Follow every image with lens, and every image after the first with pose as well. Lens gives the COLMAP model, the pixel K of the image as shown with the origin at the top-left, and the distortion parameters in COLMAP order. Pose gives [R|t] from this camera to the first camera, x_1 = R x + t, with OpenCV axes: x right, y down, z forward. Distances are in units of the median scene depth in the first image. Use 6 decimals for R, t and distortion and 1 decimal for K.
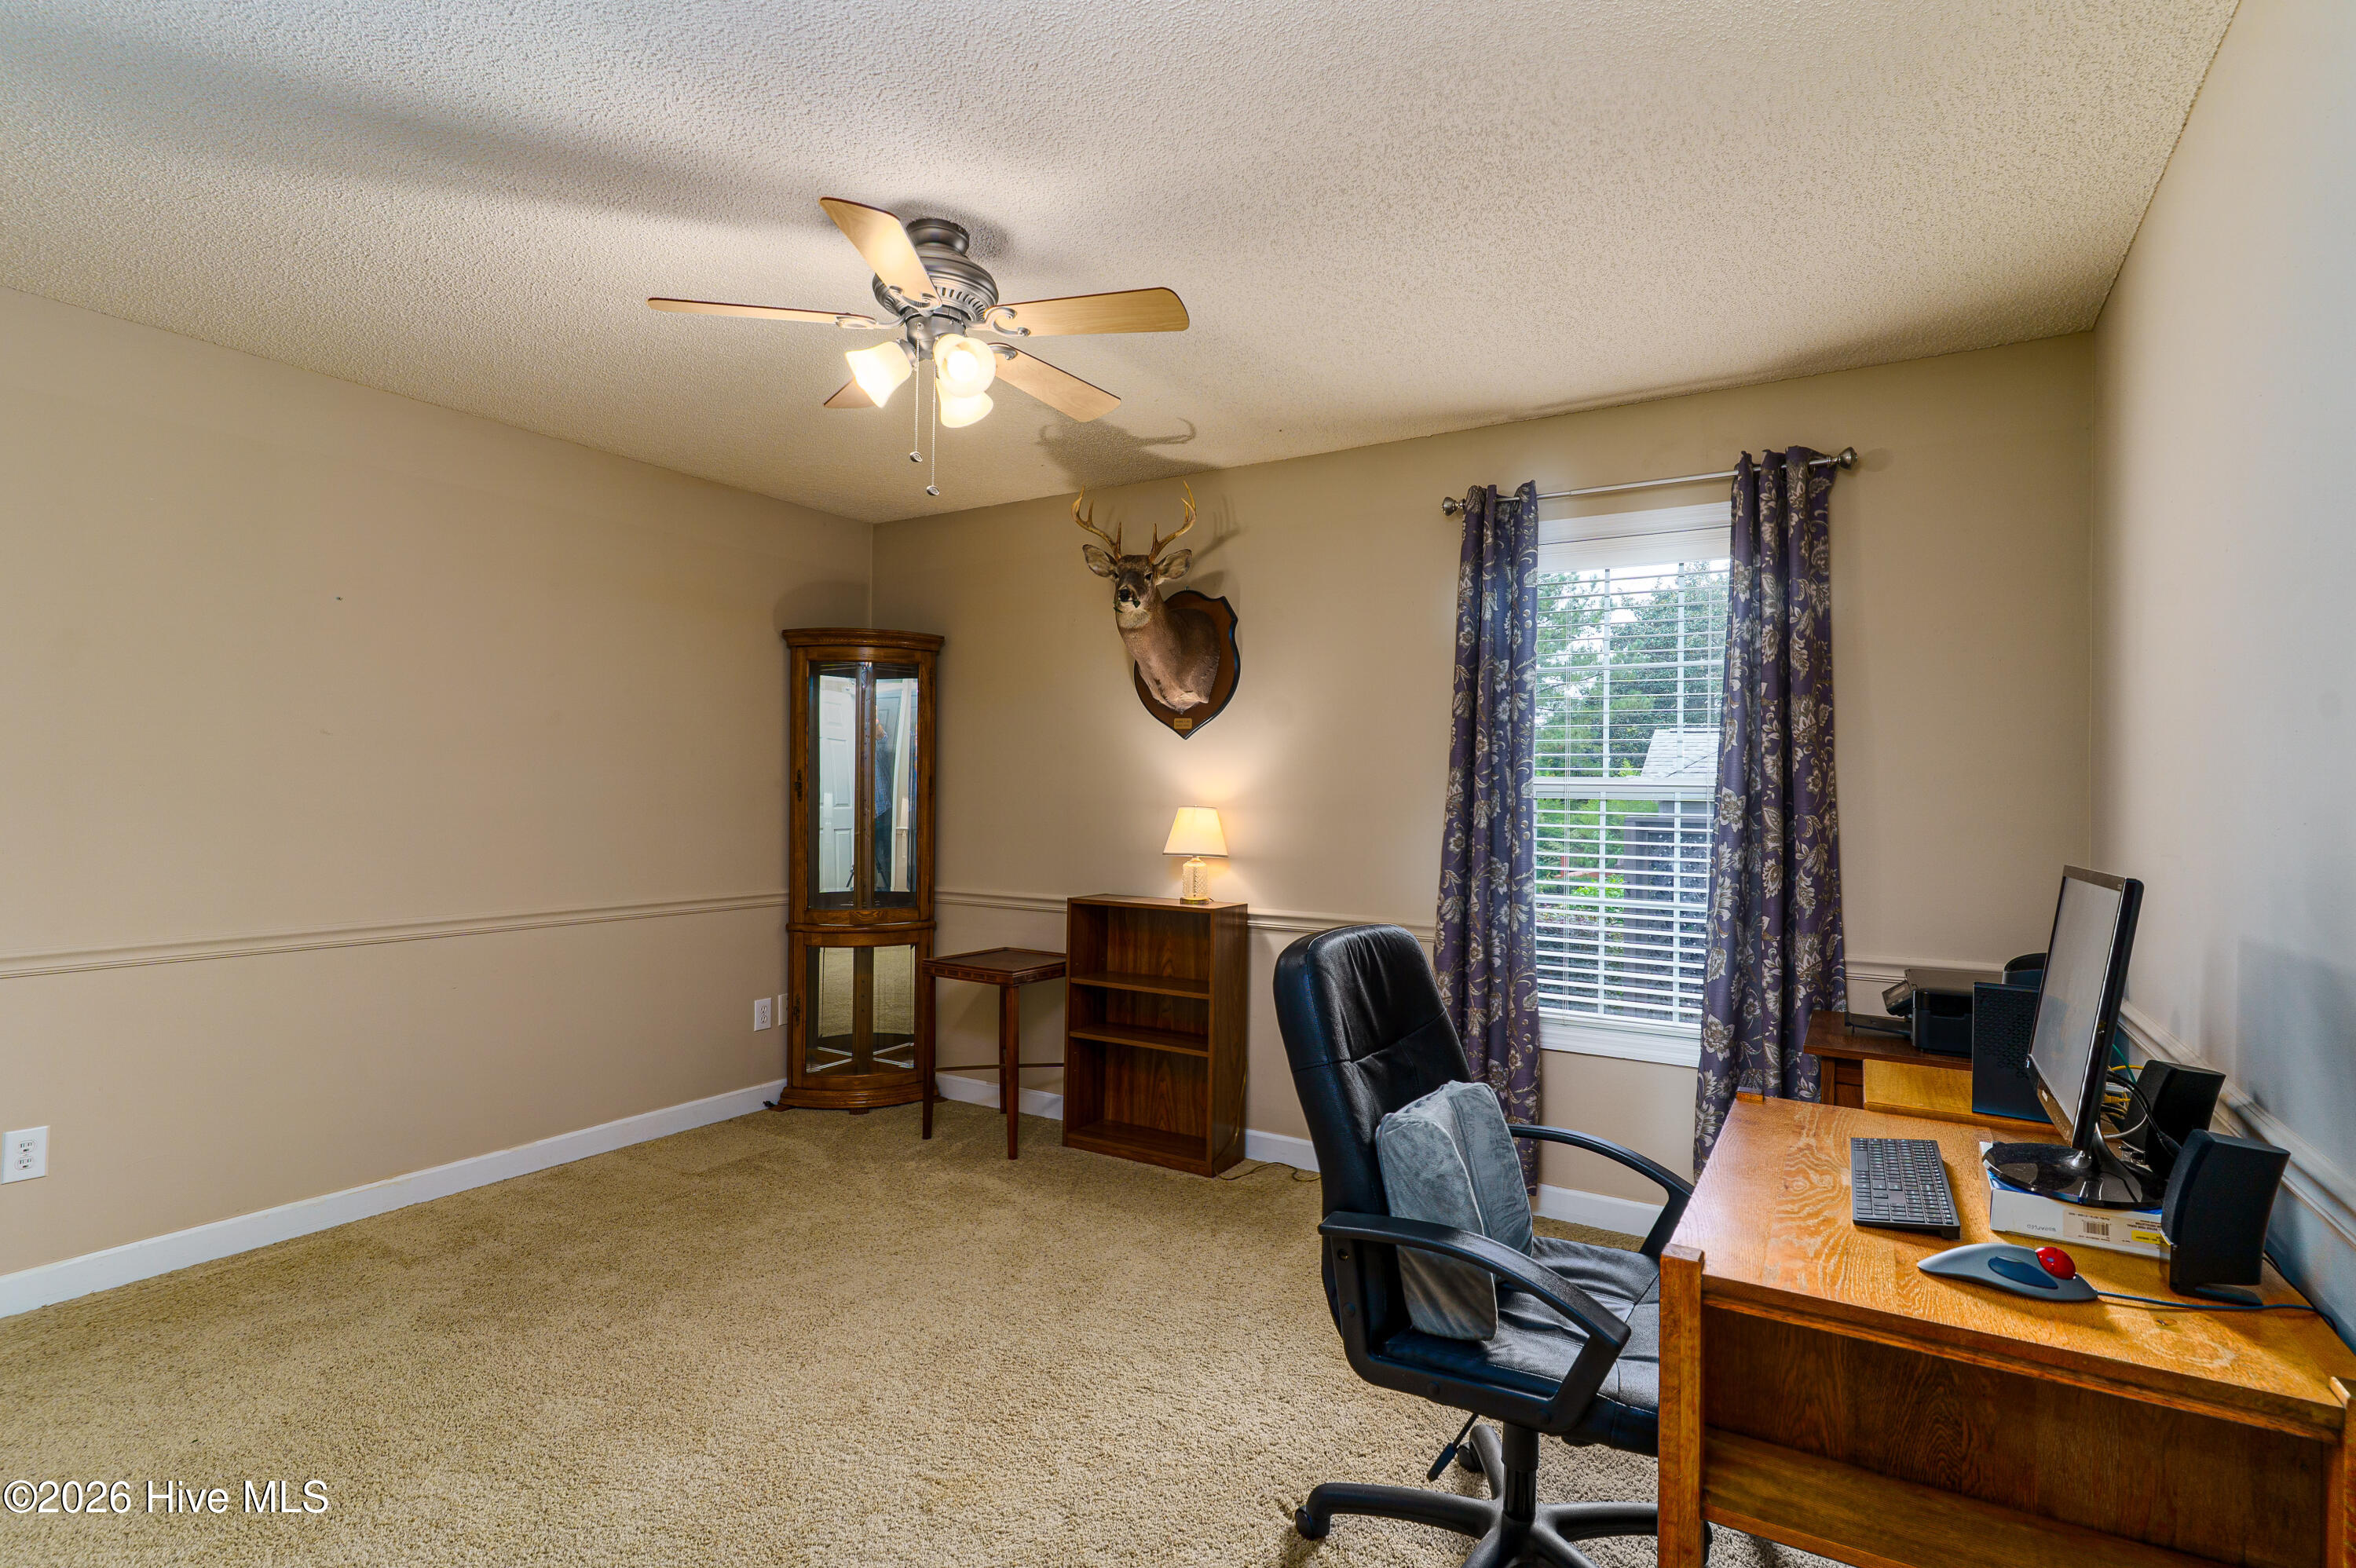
lens RADIAL K [[1118.5, 0, 1178.0], [0, 1118.5, 784.0], [0, 0, 1]] dist [0.002909, -0.000073]
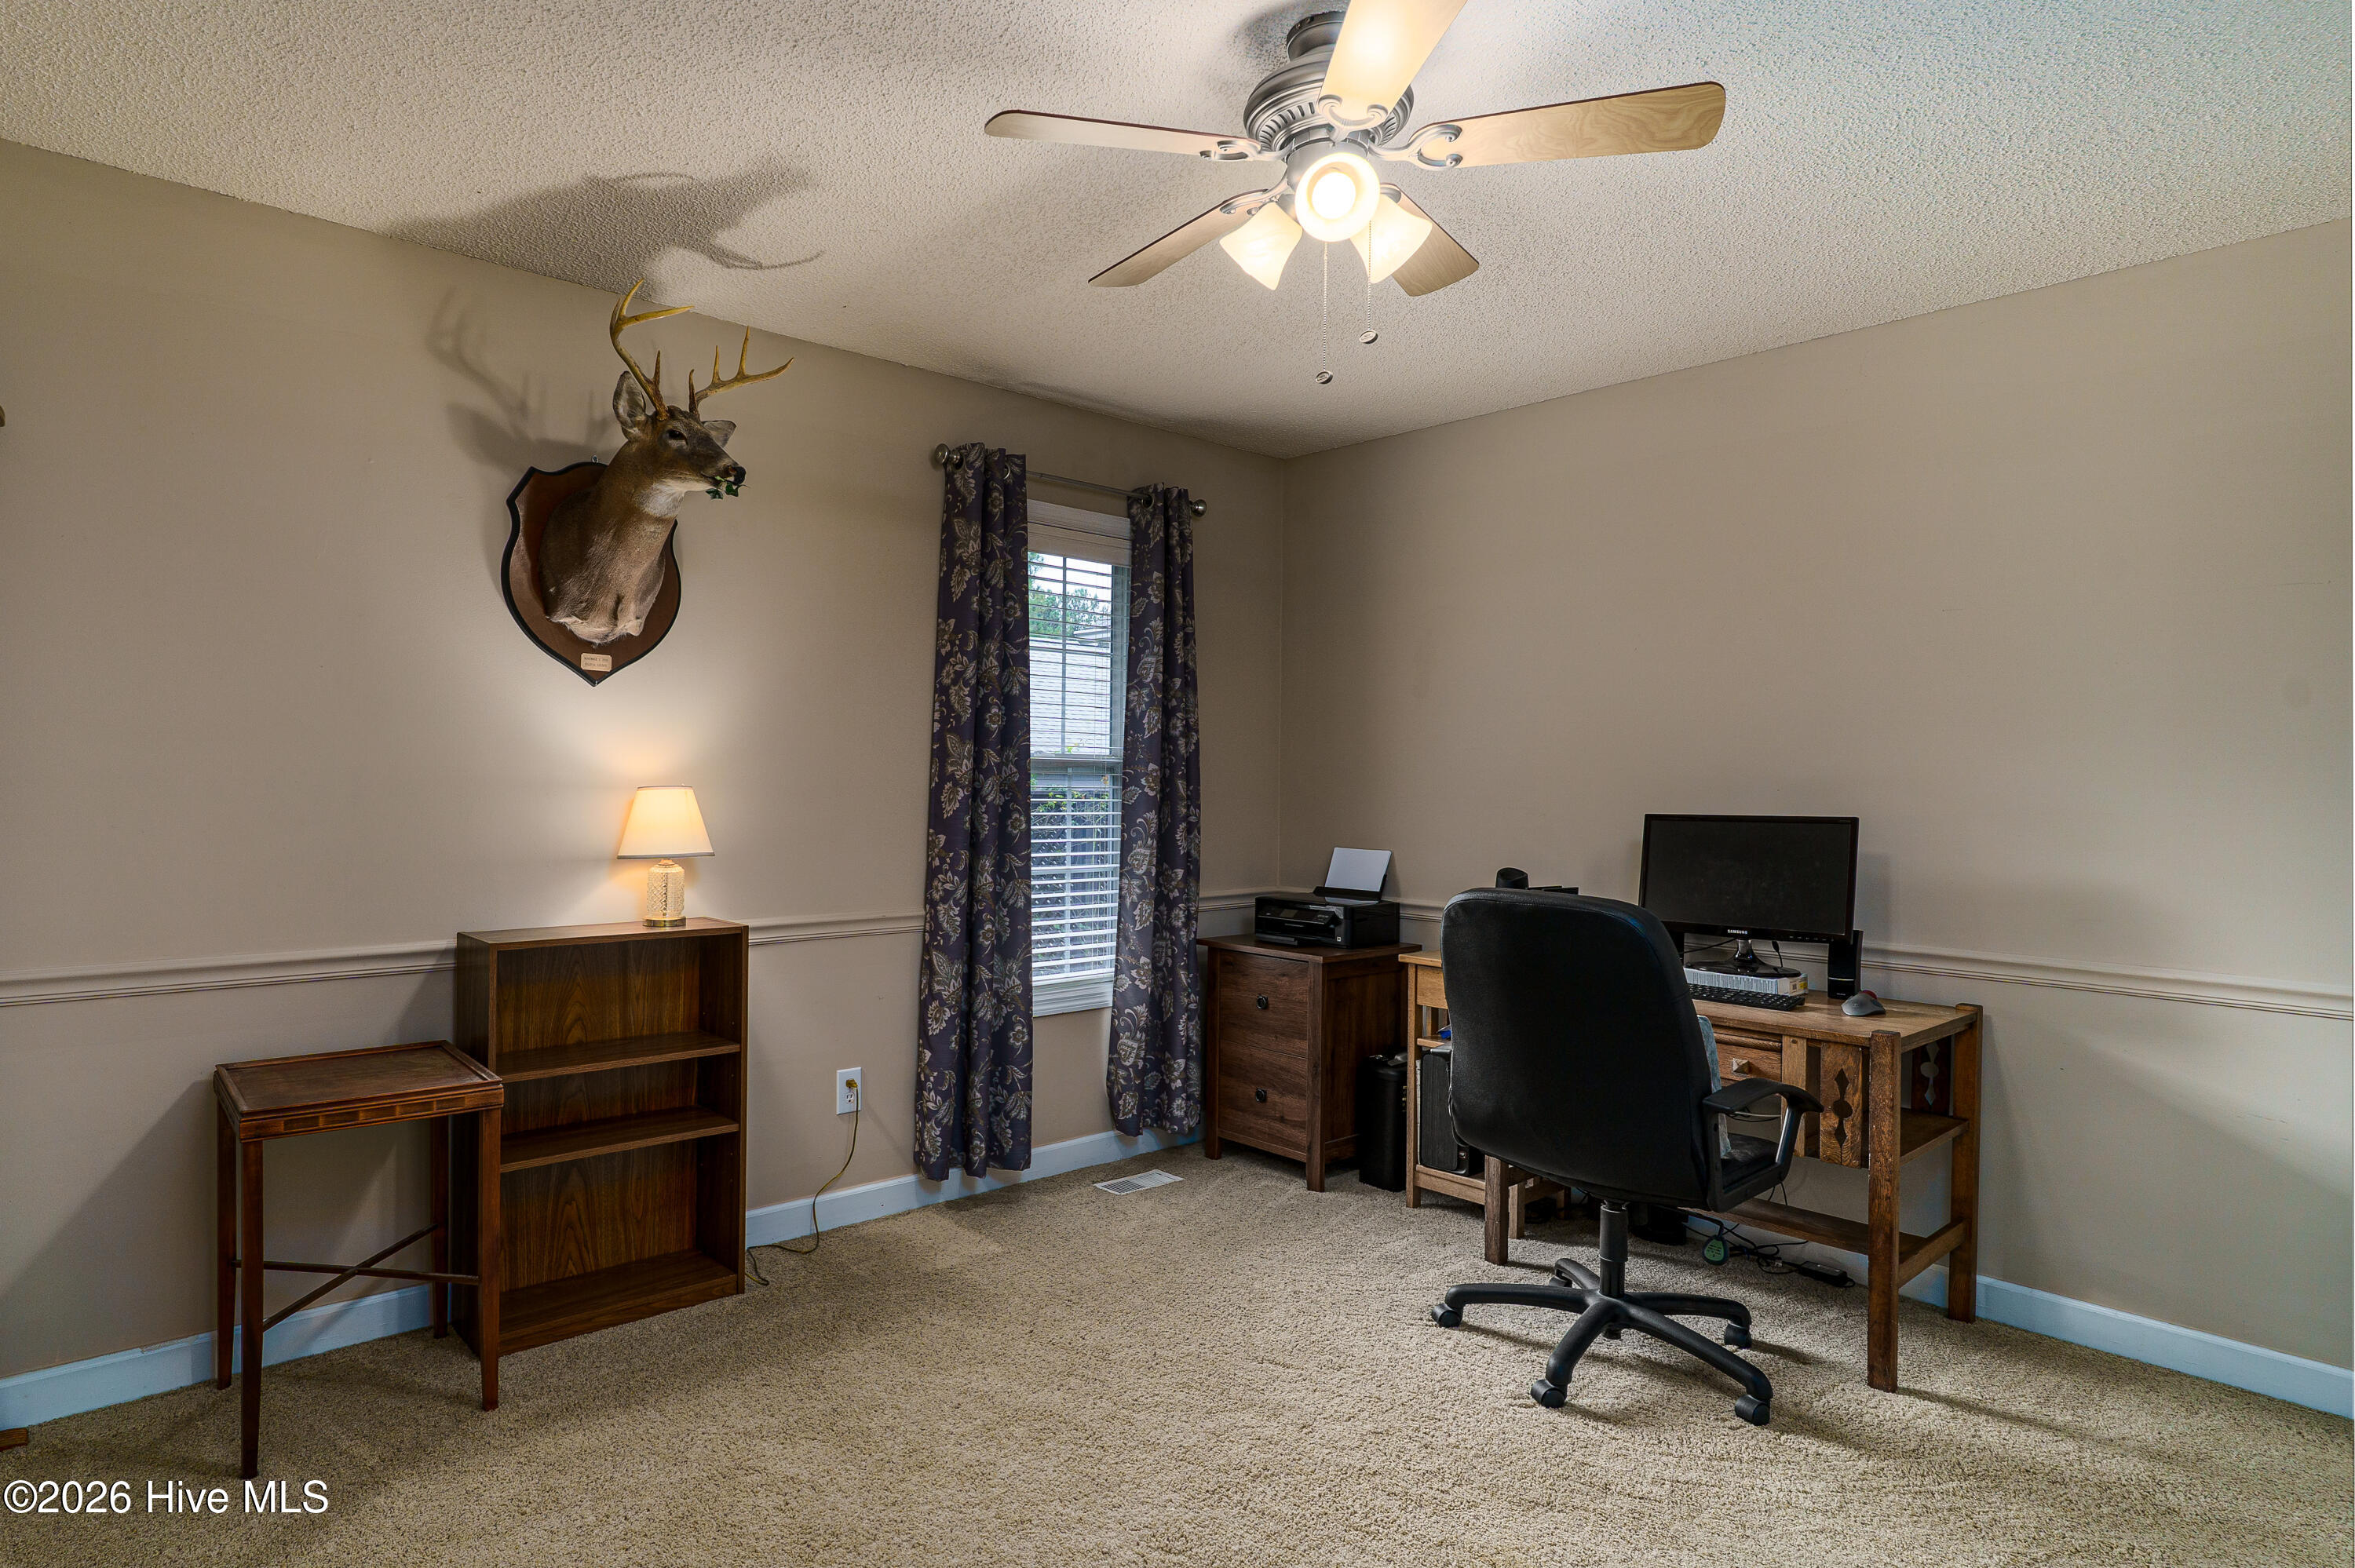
lens RADIAL K [[1167.4, 0, 1177.5], [0, 1167.4, 784.0], [0, 0, 1]] dist [0.001560, -0.000027]
pose [[0.358752, -0.013939, 0.933329, -0.530138], [-0.018336, 0.999590, 0.021977, -0.003094], [-0.933253, -0.024997, 0.358350, 0.428135]]
